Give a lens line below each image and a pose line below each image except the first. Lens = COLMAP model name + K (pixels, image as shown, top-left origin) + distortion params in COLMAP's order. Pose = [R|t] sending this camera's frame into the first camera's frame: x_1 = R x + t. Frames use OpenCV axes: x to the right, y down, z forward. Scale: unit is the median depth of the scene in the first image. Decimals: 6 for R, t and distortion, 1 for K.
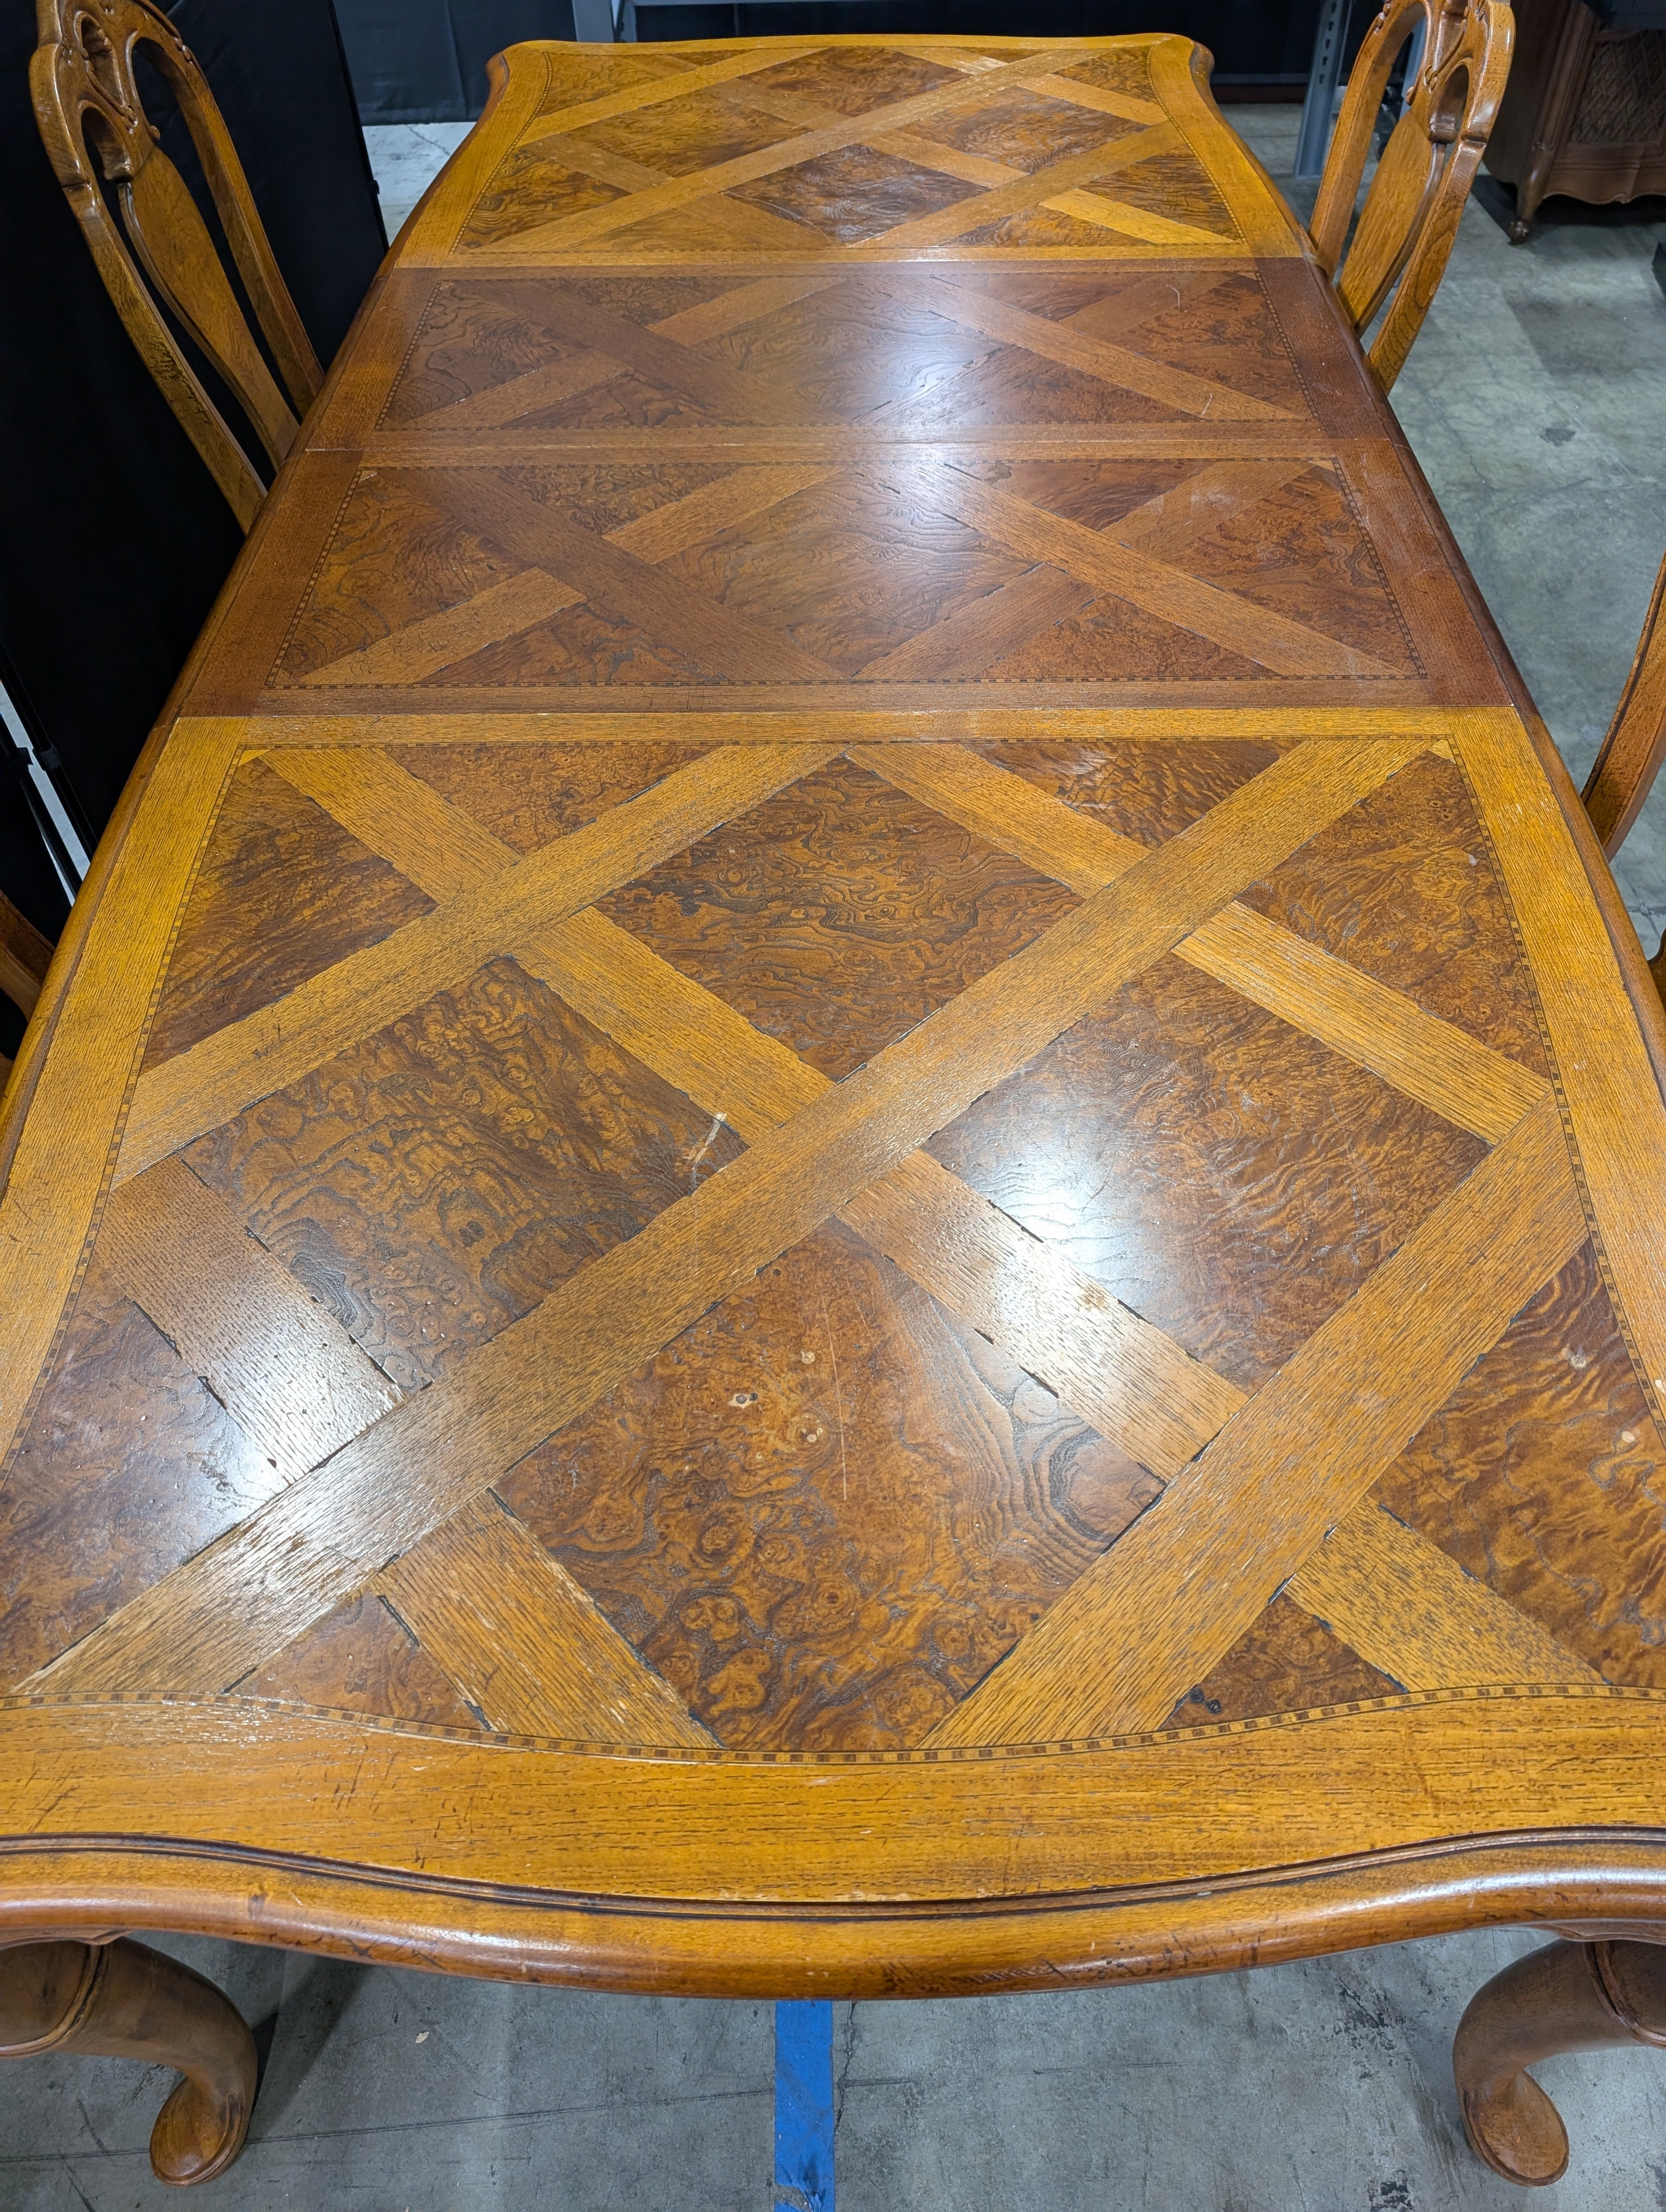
lens RADIAL K [[1599.2, 0, 847.3], [0, 1599.2, 1085.4], [0, 0, 1]] dist [0.009137, -0.005014]
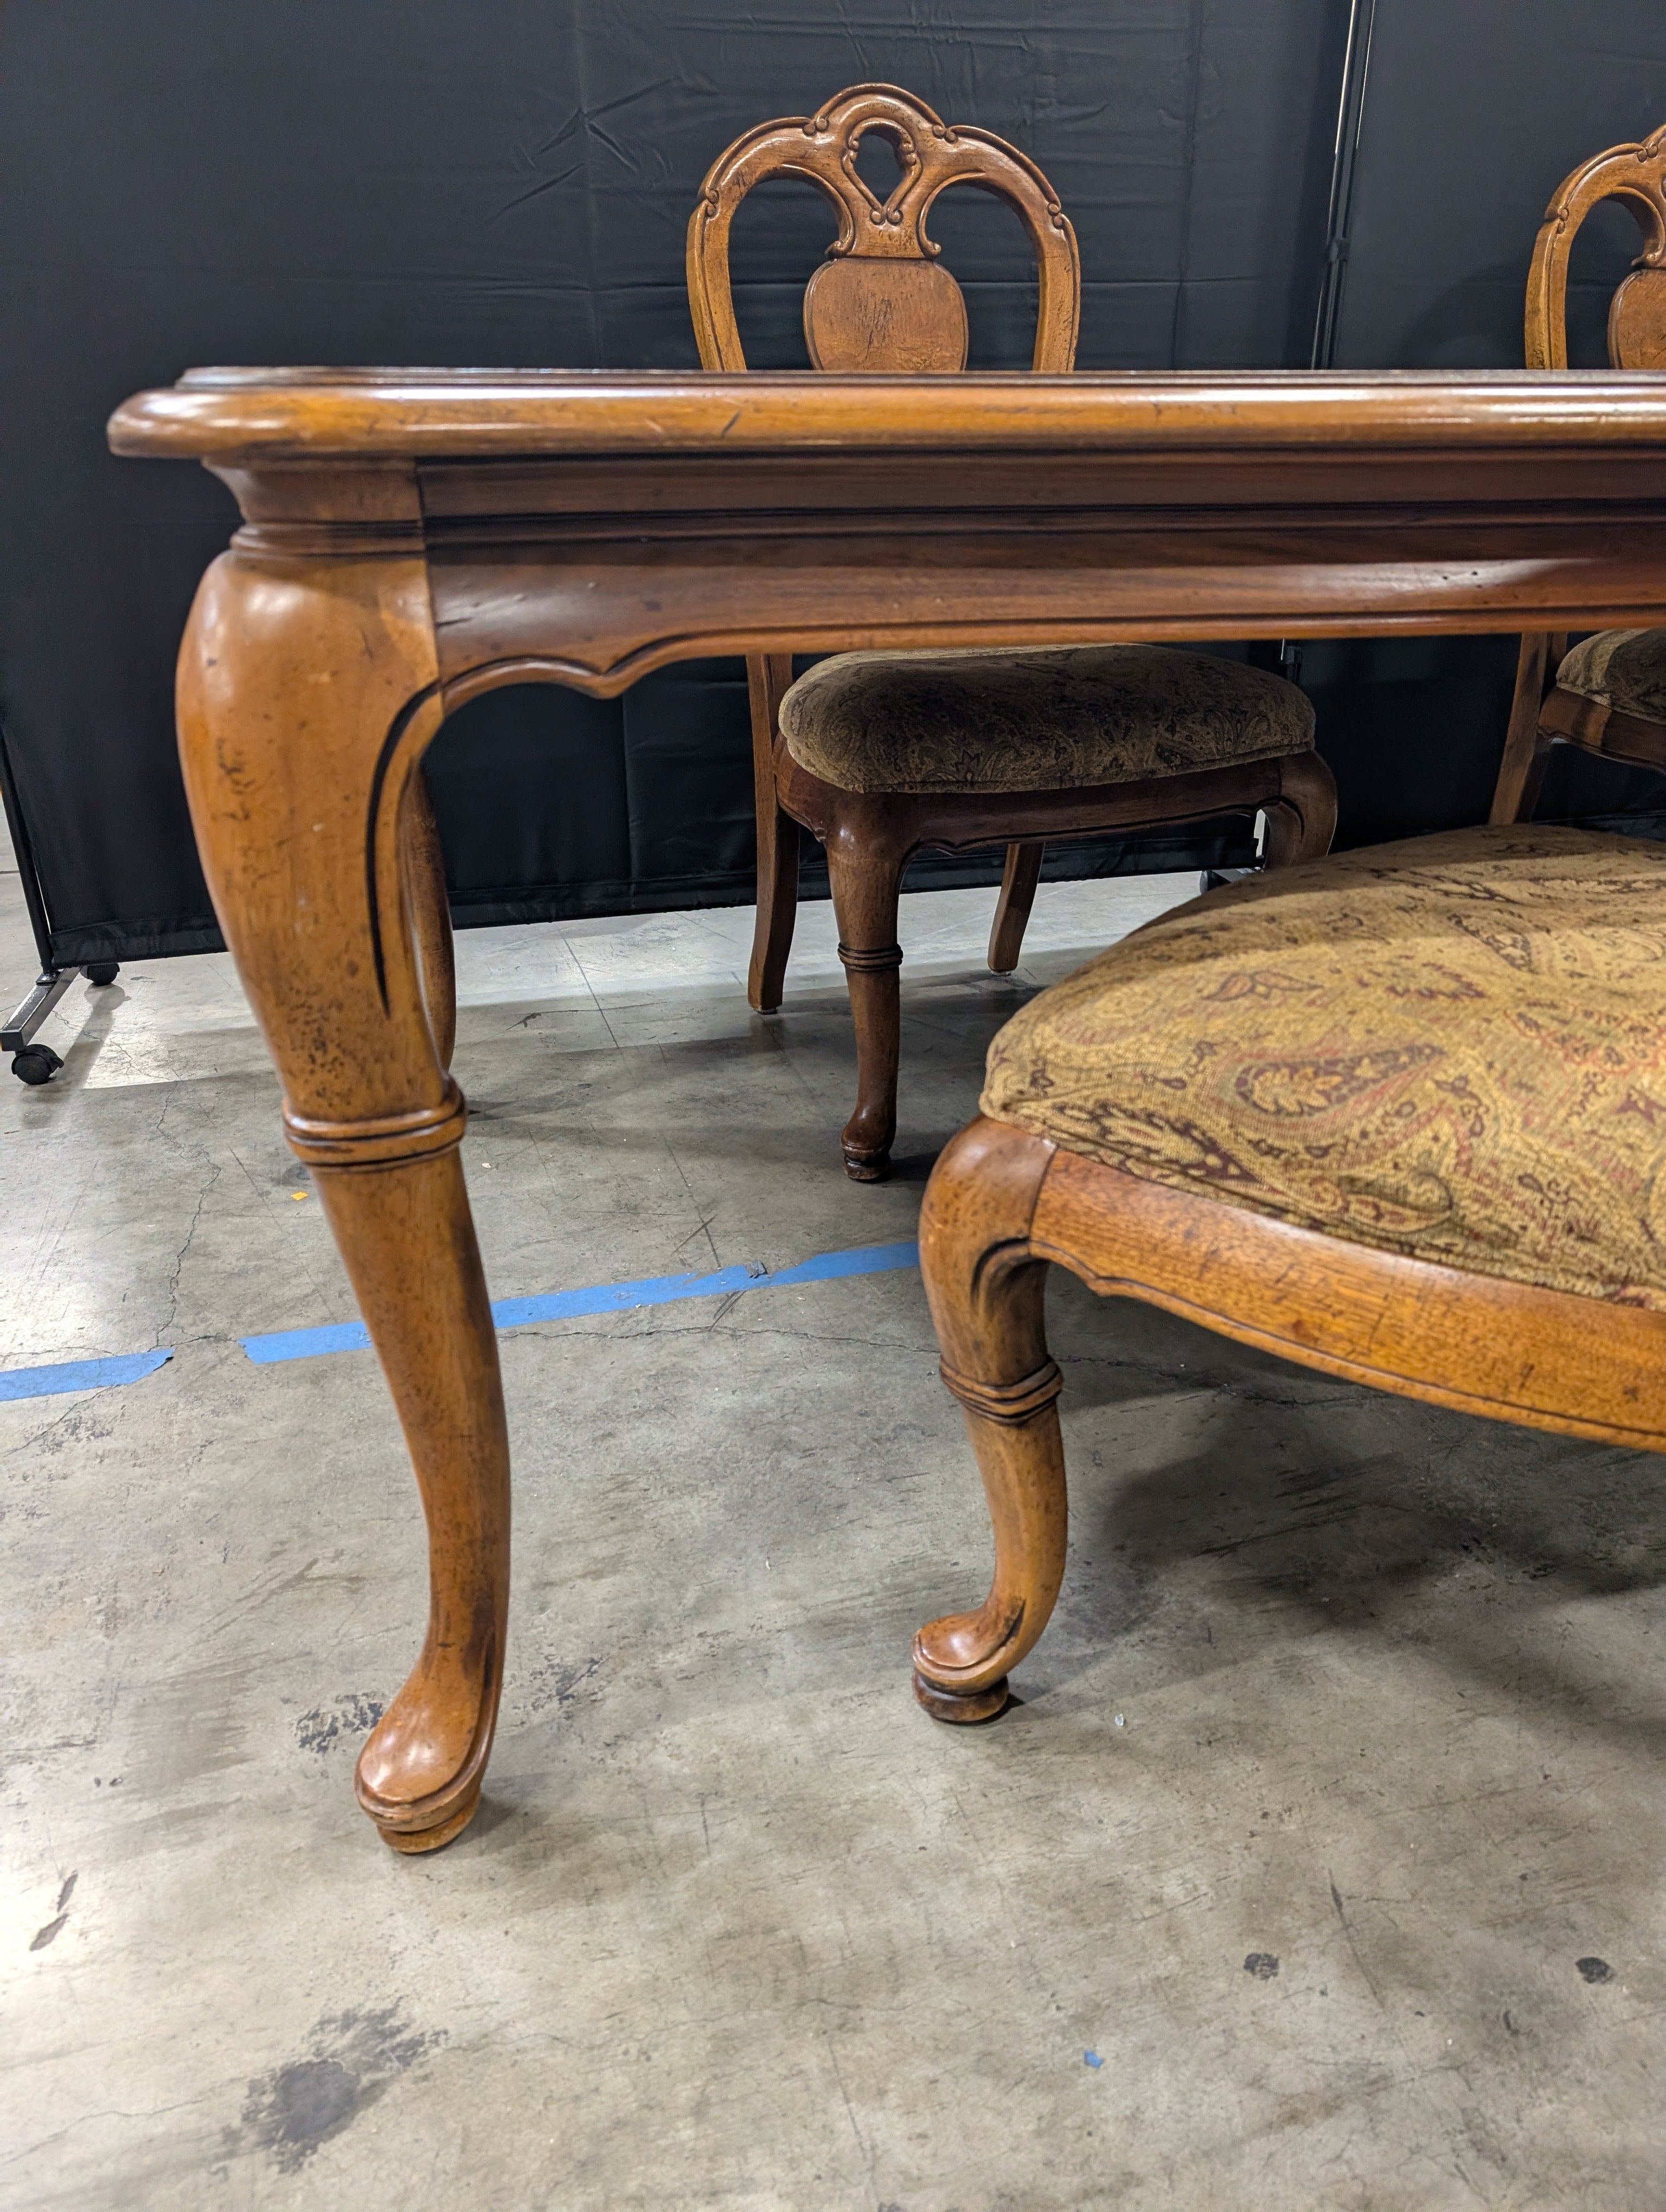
lens RADIAL K [[1585.5, 0, 837.0], [0, 1585.5, 1129.8], [0, 0, 1]] dist [0.024632, -0.023183]
pose [[0.242474, 0.404384, -0.881862, 1.168852], [-0.717363, 0.686695, 0.117645, 0.279246], [0.653144, 0.604089, 0.456596, 0.738583]]
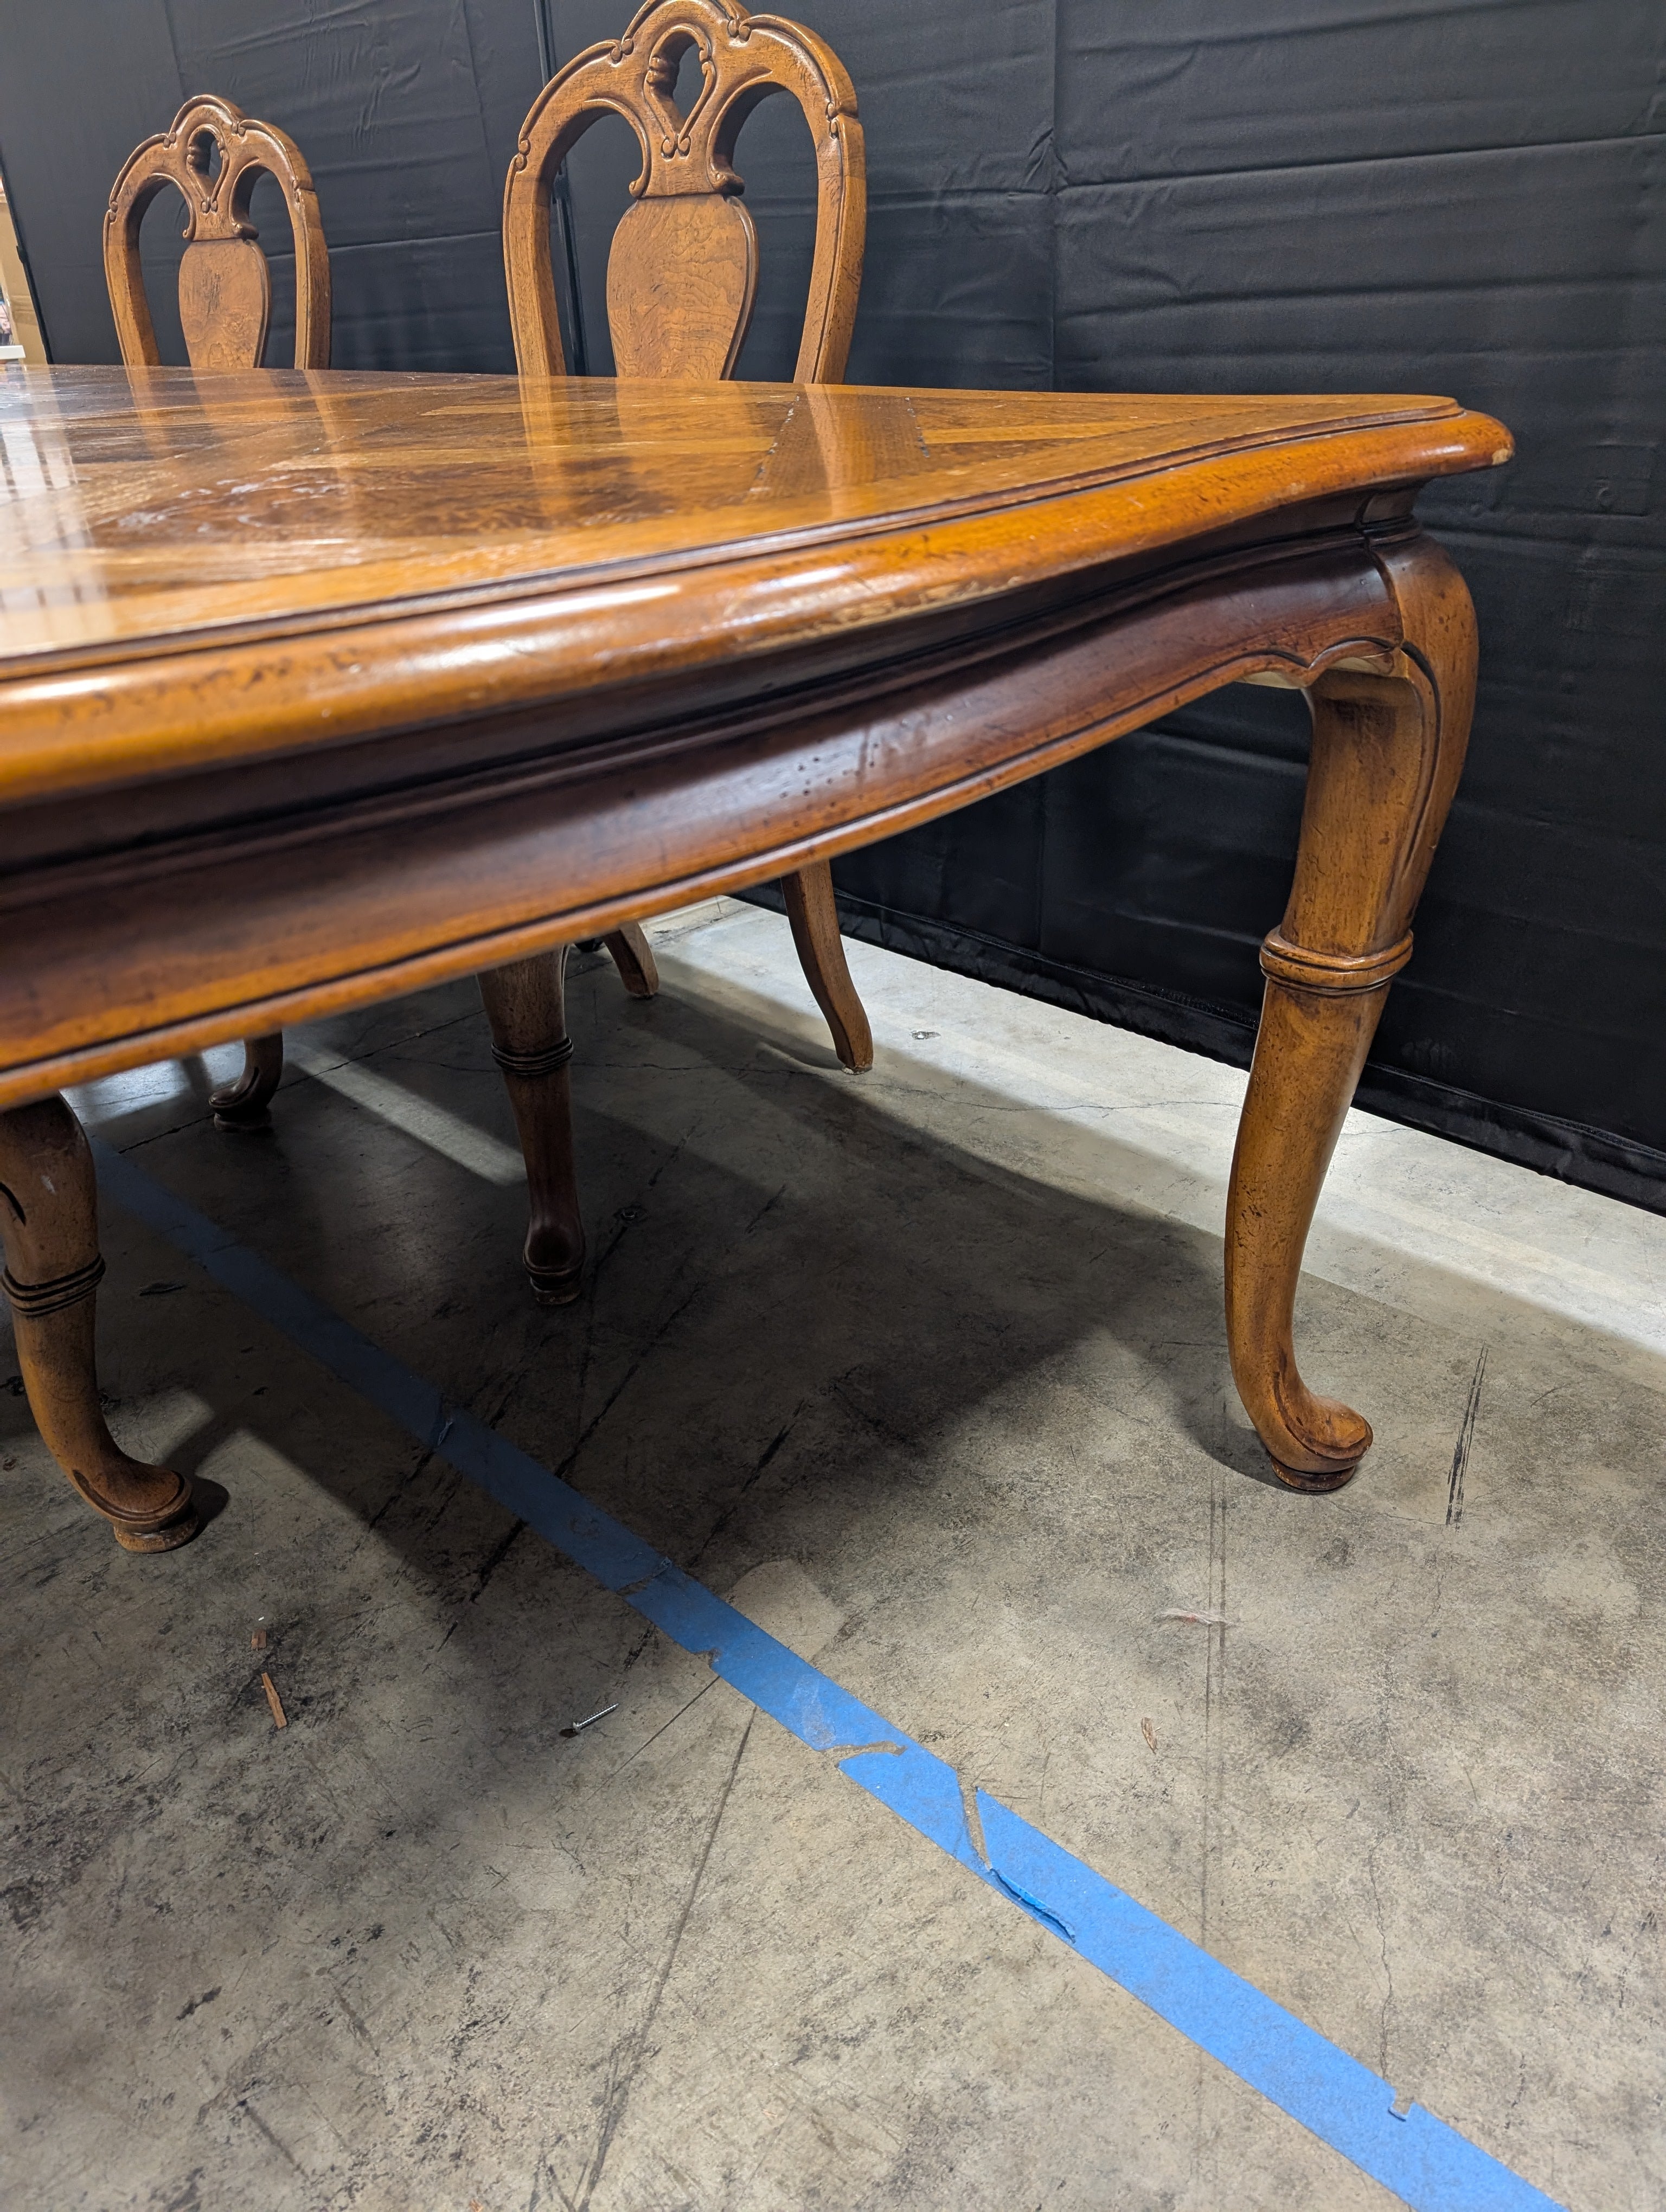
lens RADIAL K [[1576.8, 0, 877.0], [0, 1576.8, 1122.6], [0, 0, 1]] dist [0.032269, -0.028691]
pose [[-0.696120, 0.370607, -0.614871, 0.373647], [-0.501364, 0.362060, 0.785842, -1.910918], [0.513859, 0.855314, -0.066228, 2.608989]]
